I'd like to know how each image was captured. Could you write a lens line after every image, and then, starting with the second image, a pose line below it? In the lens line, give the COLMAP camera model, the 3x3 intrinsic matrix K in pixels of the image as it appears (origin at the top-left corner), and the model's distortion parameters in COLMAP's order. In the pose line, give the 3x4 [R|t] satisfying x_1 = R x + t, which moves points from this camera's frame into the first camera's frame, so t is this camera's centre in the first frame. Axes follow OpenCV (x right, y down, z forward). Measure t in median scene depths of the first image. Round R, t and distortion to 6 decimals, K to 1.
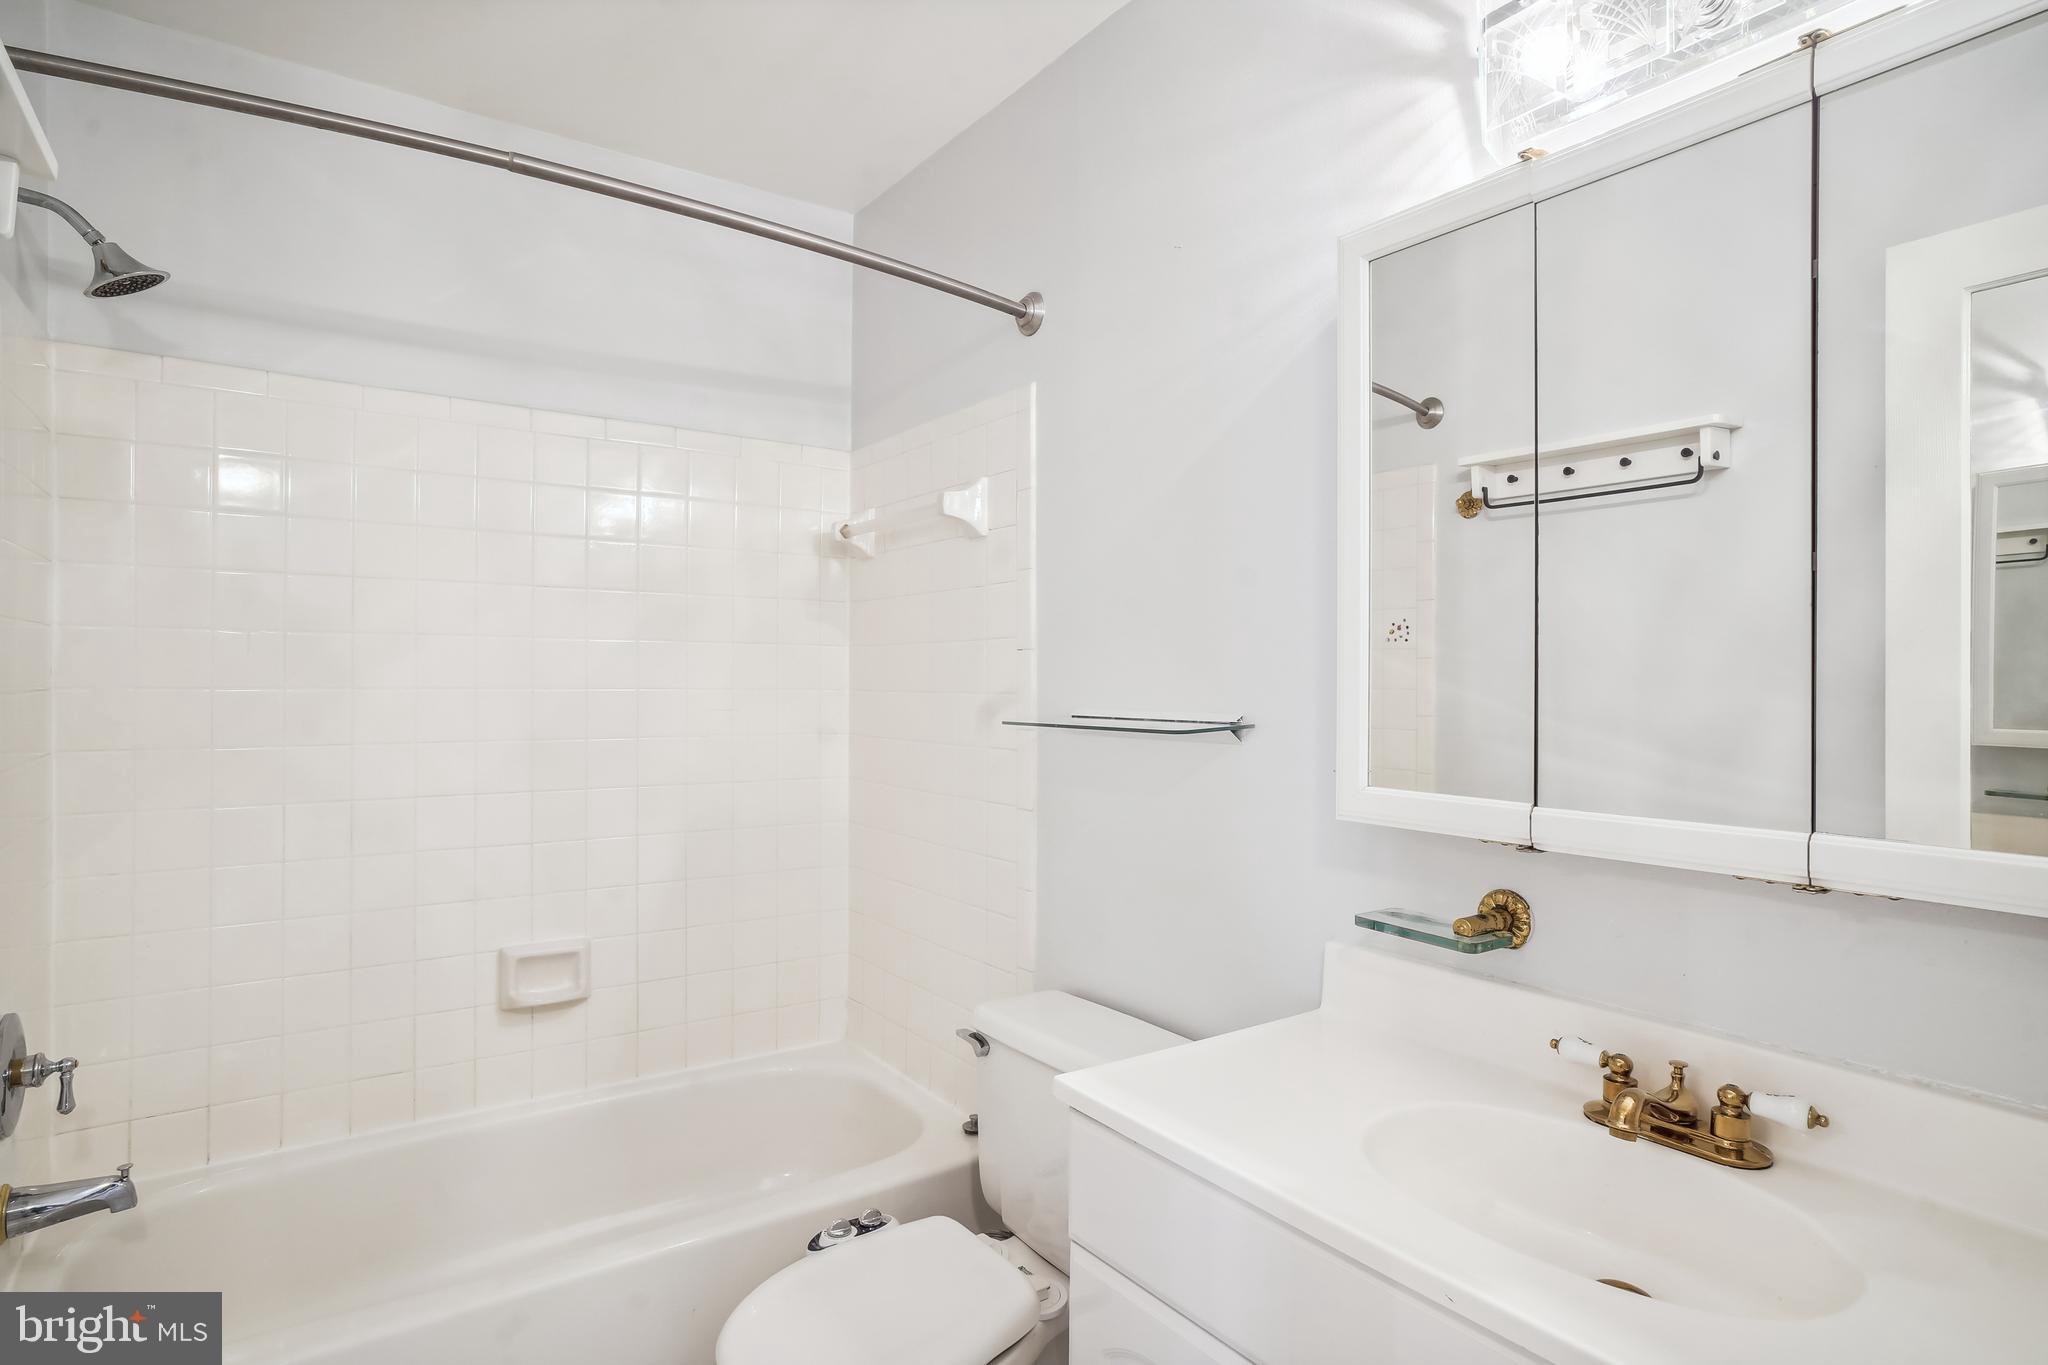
lens RADIAL K [[1081.7, 0, 1025.5], [0, 1081.7, 687.4], [0, 0, 1]] dist [-0.021214, 0.001741]
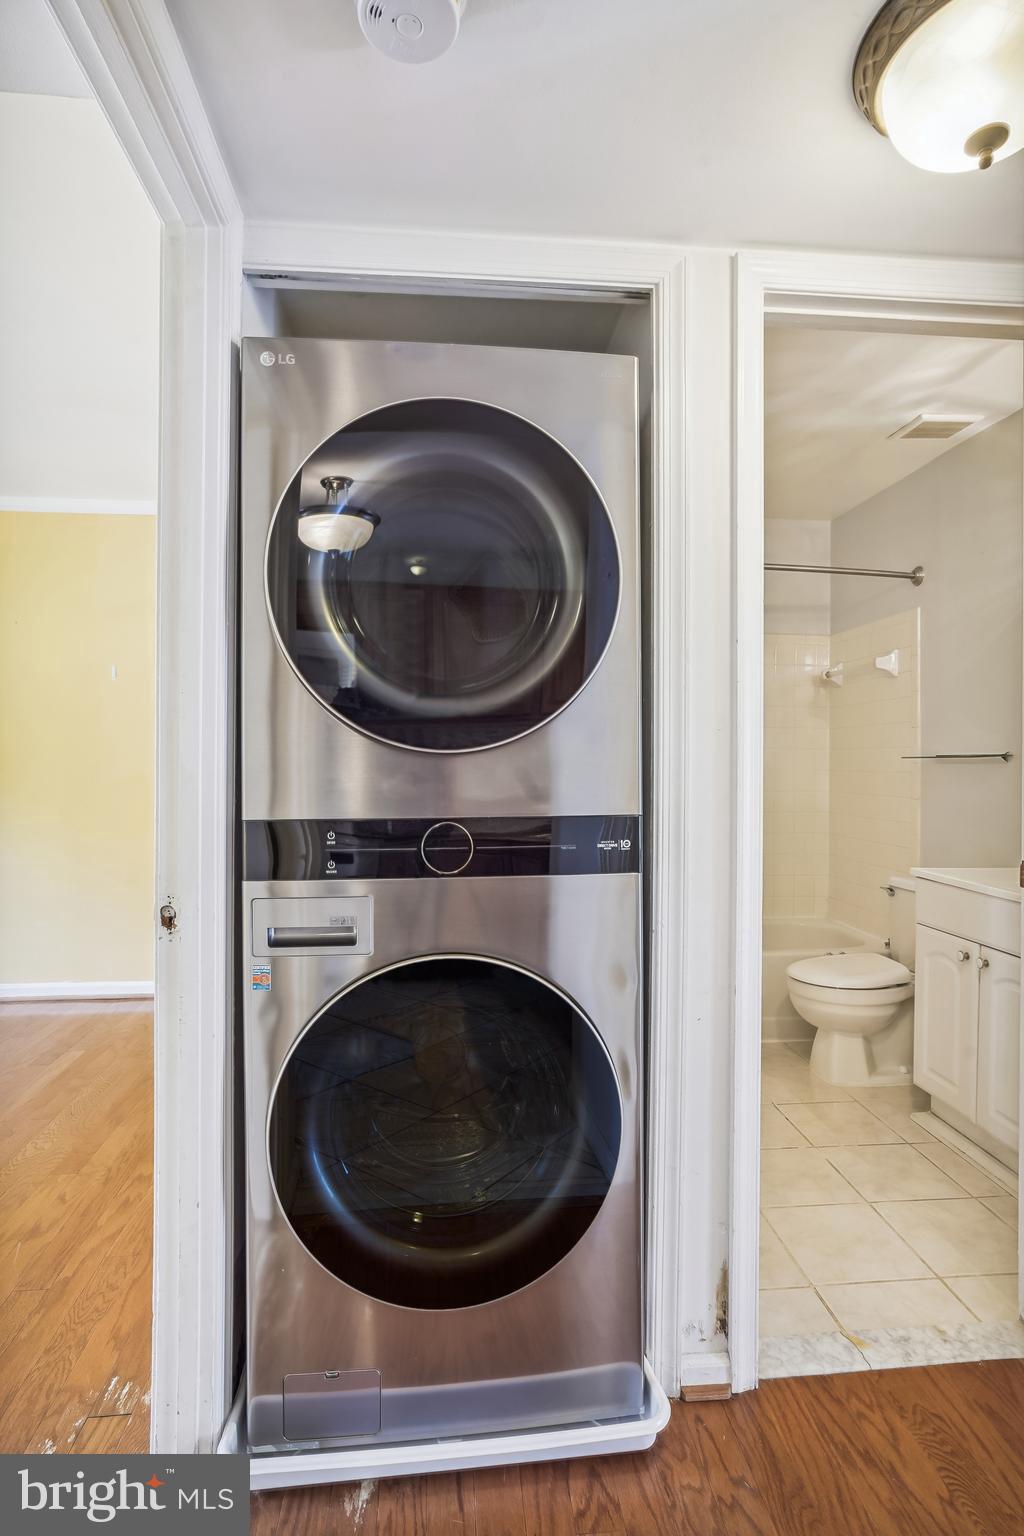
lens RADIAL K [[811.3, 0, 512.7], [0, 811.3, 768.8], [0, 0, 1]] dist [-0.021214, 0.001741]
pose [[0.869680, 0.000714, -0.493615, 0.095268], [0.000644, 0.999996, 0.002580, 0.044705], [0.493615, -0.002562, 0.869677, -0.824435]]
